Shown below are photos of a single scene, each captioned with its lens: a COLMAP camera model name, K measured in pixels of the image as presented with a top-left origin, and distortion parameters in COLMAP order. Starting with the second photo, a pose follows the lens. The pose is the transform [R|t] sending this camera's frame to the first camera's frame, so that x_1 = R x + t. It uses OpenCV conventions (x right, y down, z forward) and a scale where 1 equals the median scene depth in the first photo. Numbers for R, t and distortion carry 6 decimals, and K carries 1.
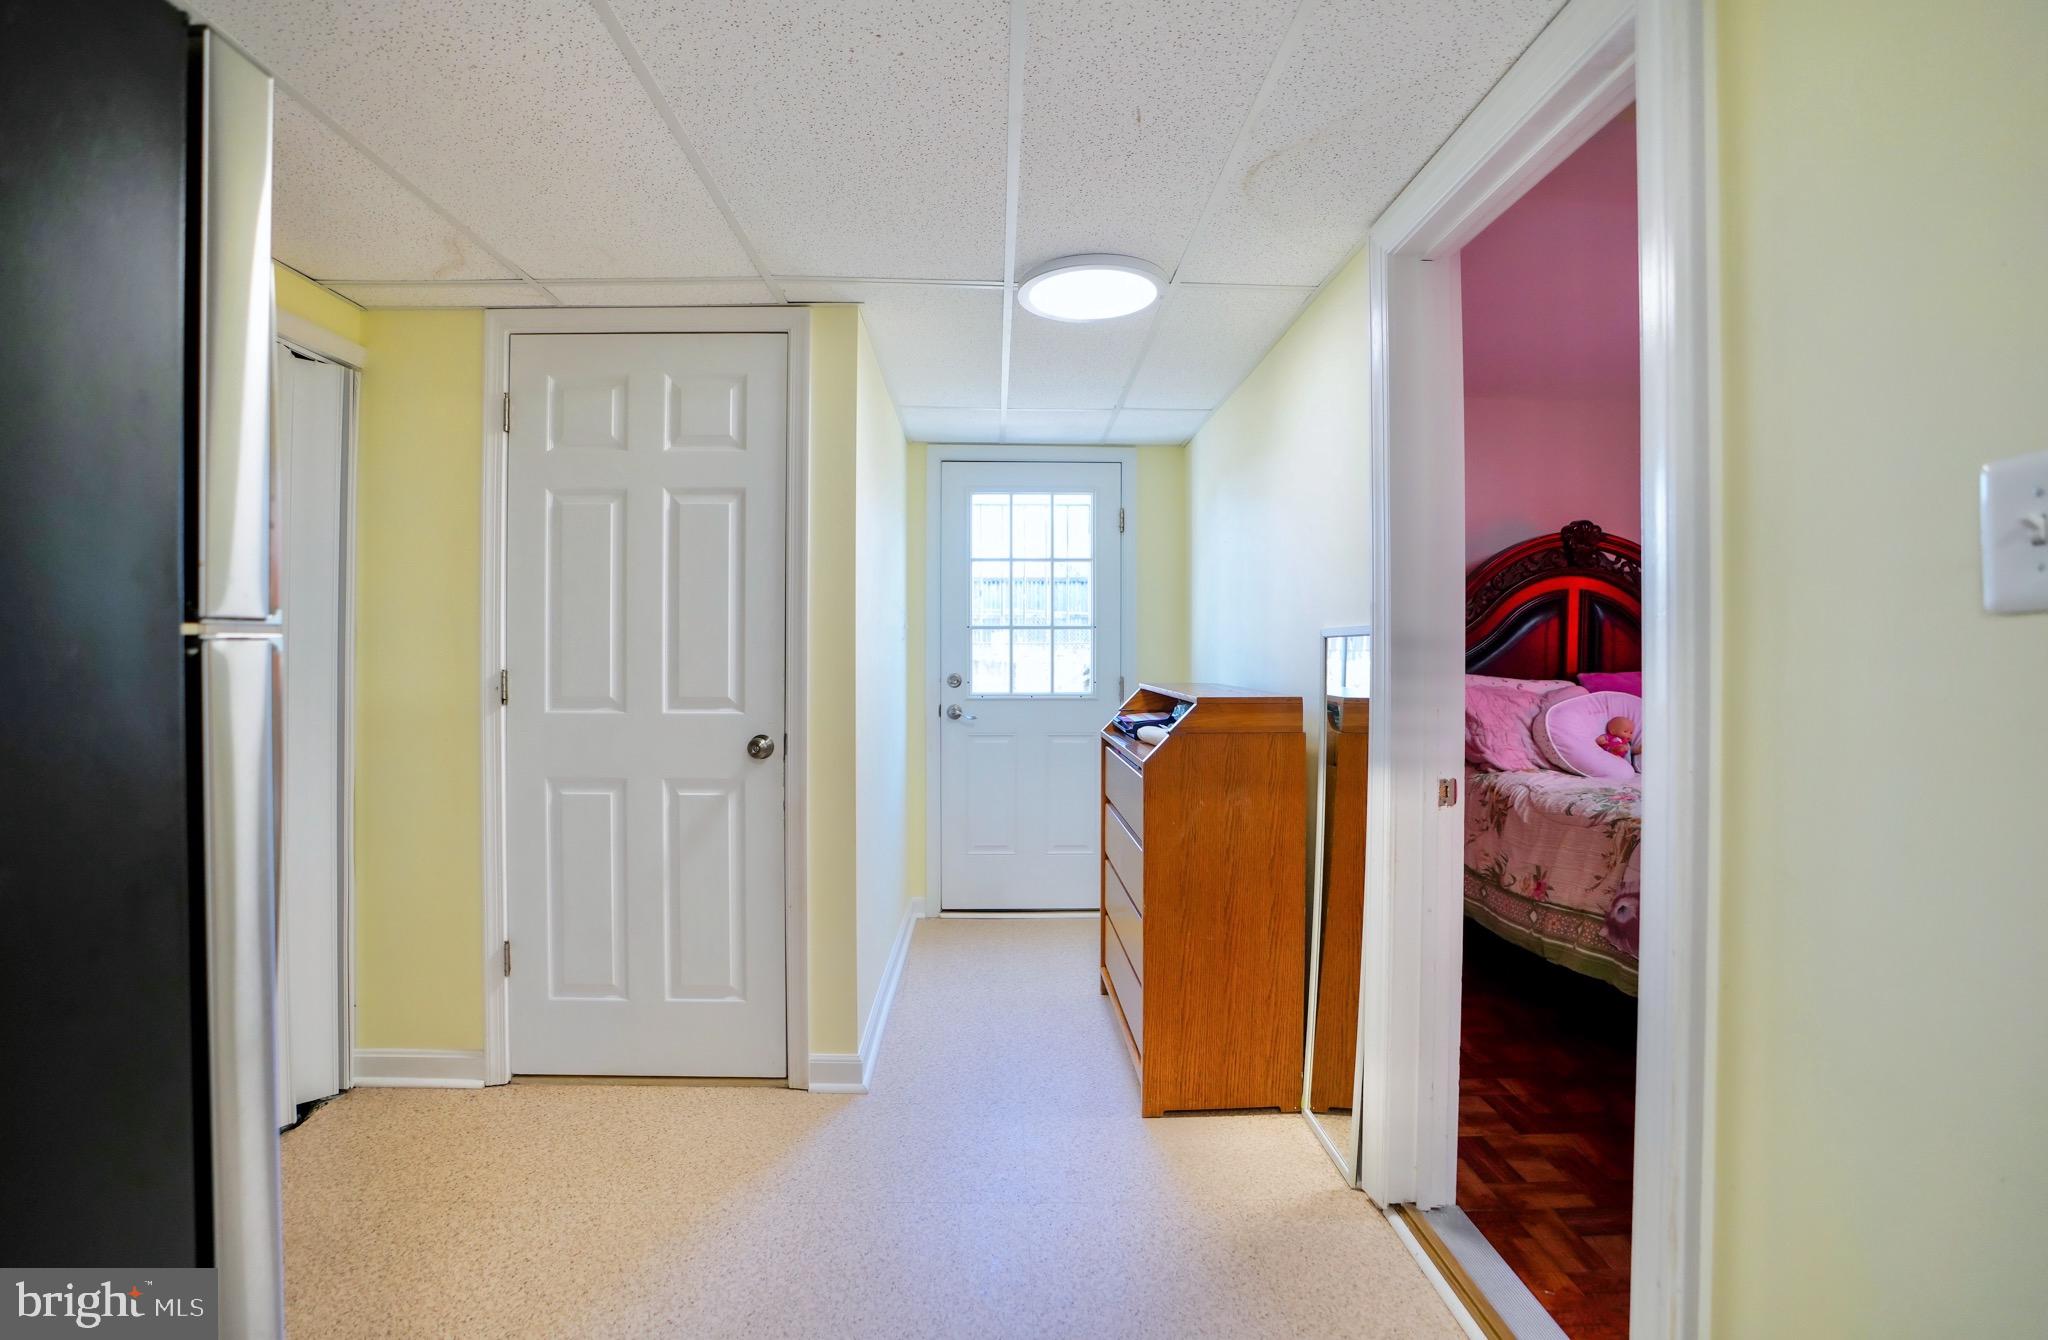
lens RADIAL K [[959.9, 0, 1008.2], [0, 959.9, 663.9], [0, 0, 1]] dist [-0.080730, 0.037255]
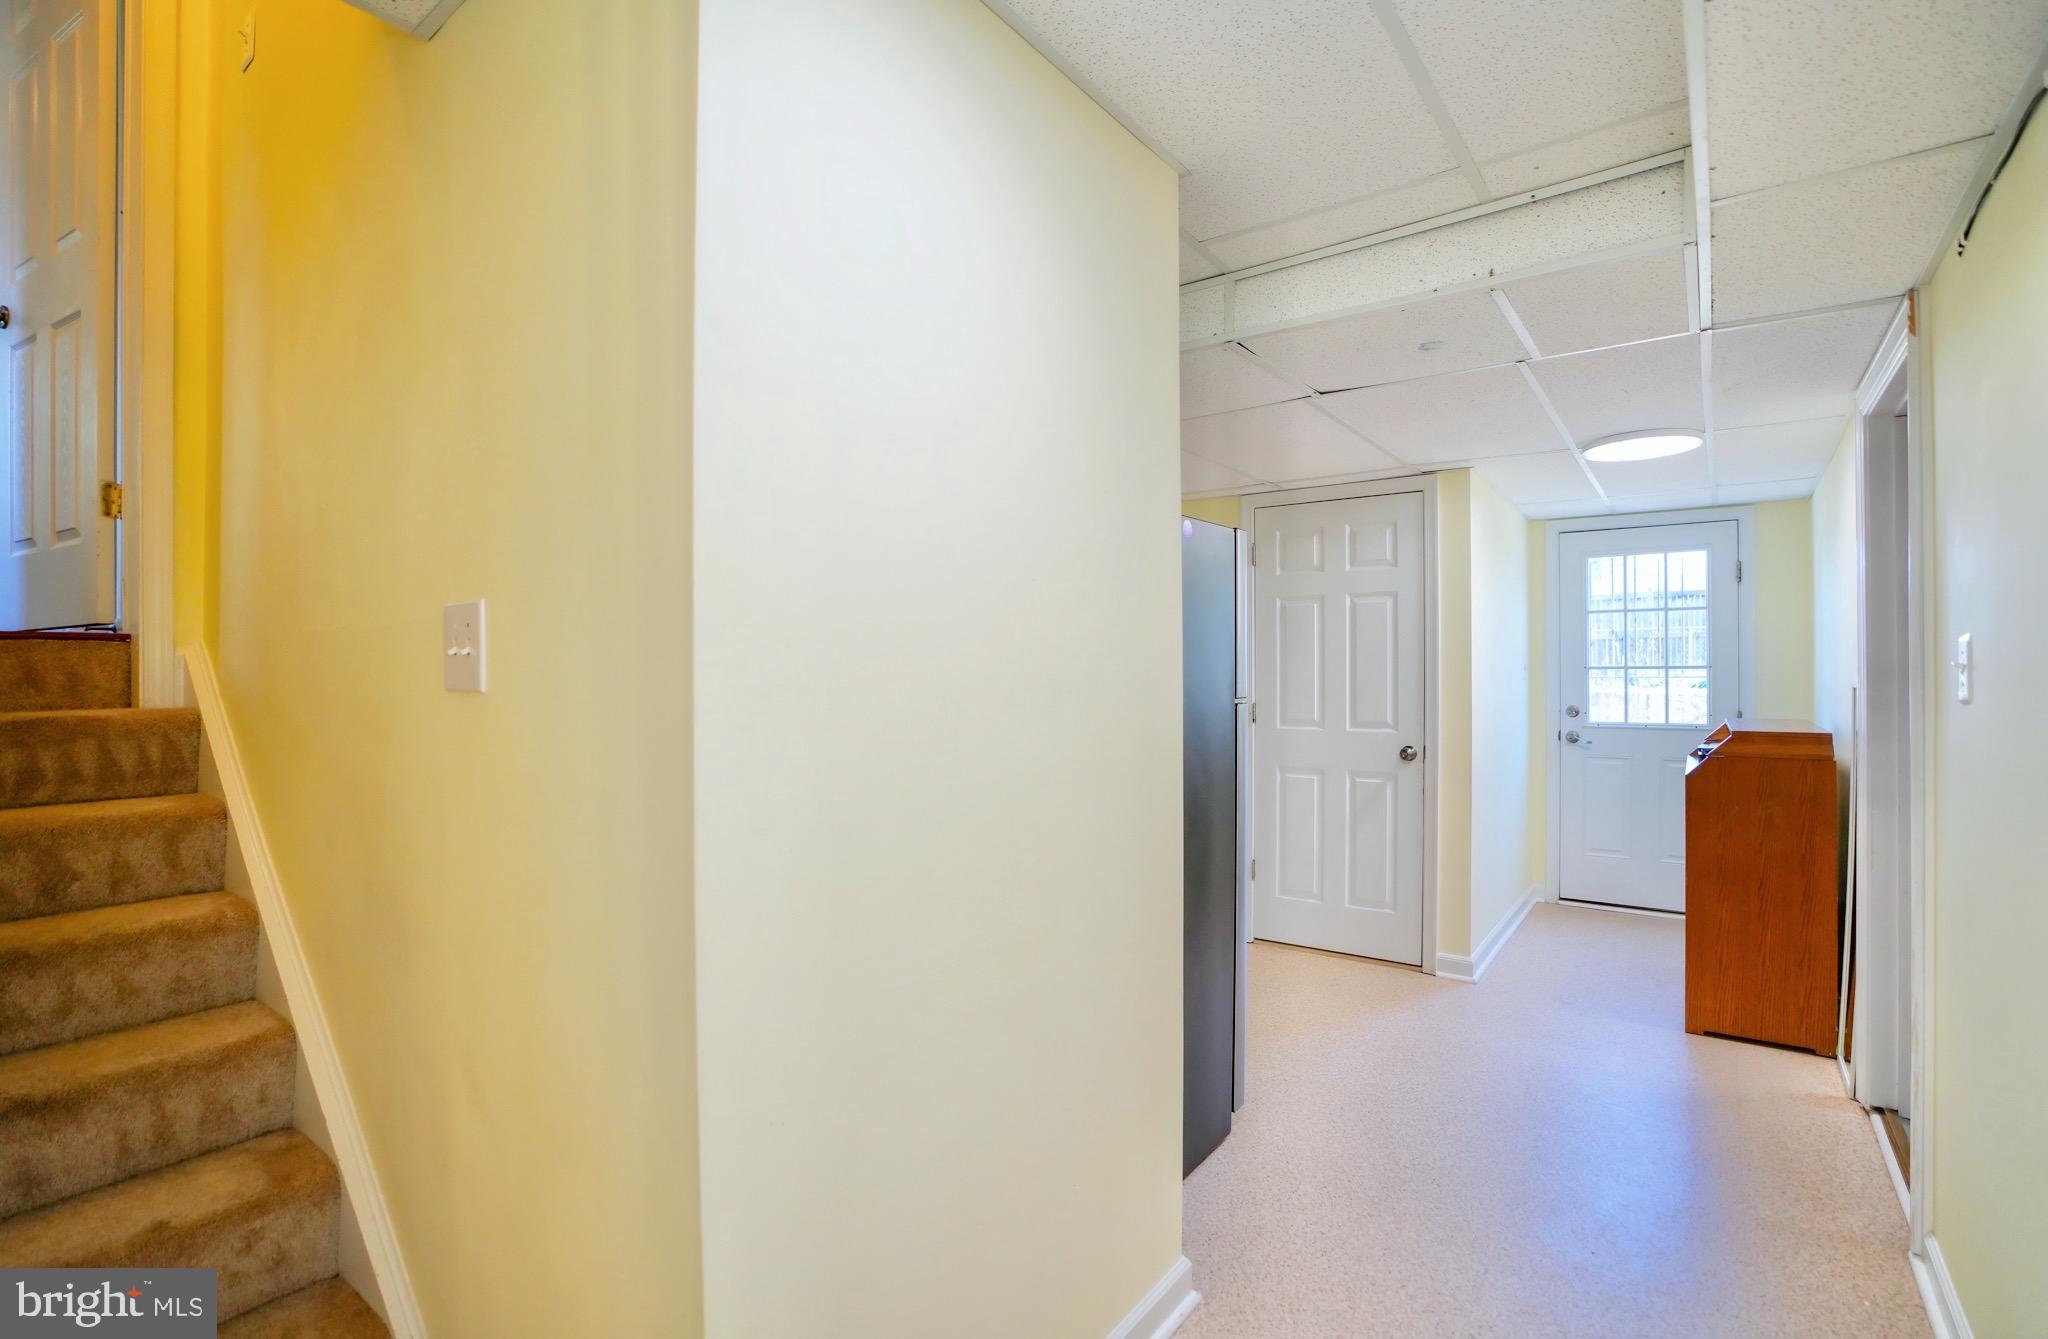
lens RADIAL K [[959.9, 0, 1008.2], [0, 959.9, 663.4], [0, 0, 1]] dist [-0.080730, 0.037255]
pose [[0.790436, -0.007455, -0.612499, 0.231152], [-0.004748, 0.999821, -0.018295, -0.040060], [0.612526, 0.017369, 0.790259, -0.839123]]
